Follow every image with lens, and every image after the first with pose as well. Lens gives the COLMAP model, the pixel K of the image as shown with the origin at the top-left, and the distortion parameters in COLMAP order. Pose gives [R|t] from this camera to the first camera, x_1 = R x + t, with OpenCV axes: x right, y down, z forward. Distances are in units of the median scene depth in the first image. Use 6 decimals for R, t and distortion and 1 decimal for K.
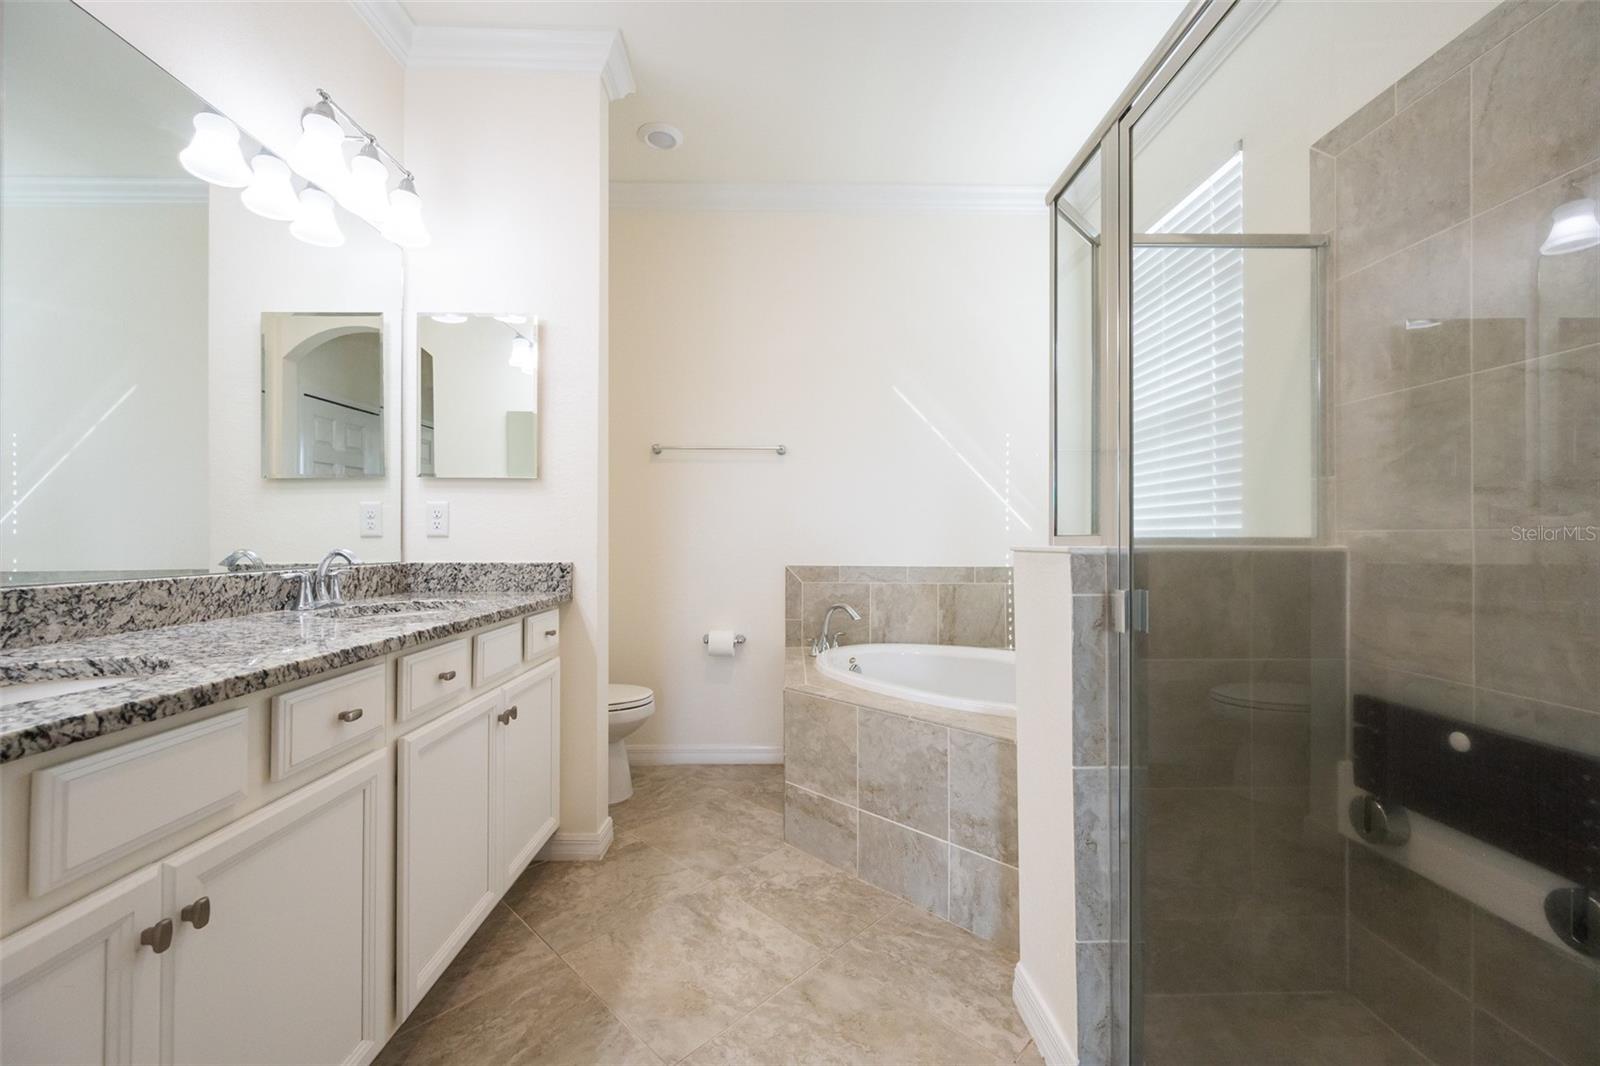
lens RADIAL K [[633.2, 0, 802.2], [0, 633.2, 528.7], [0, 0, 1]] dist [0.004556, -0.001714]
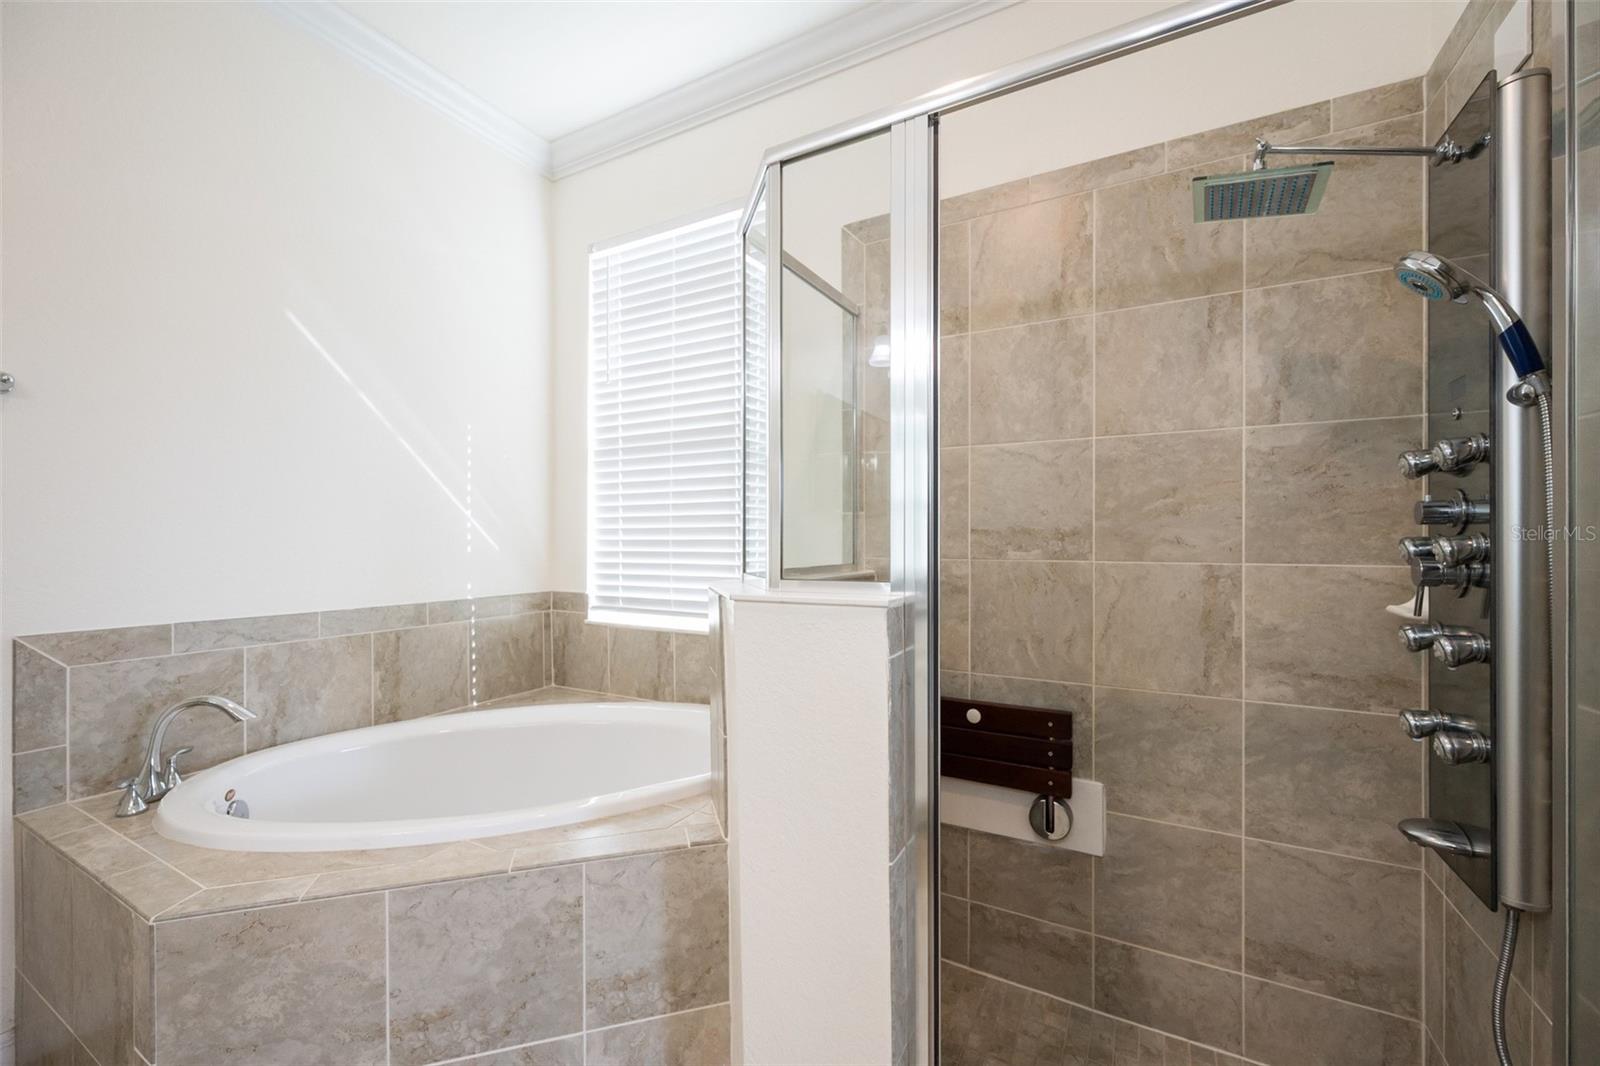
lens RADIAL K [[633.2, 0, 802.8], [0, 633.2, 542.8], [0, 0, 1]] dist [0.004556, -0.001714]
pose [[0.492117, -0.004657, 0.870517, -0.192771], [-0.012331, 0.999848, 0.012320, -0.029118], [-0.870442, -0.016797, 0.491984, 0.382425]]
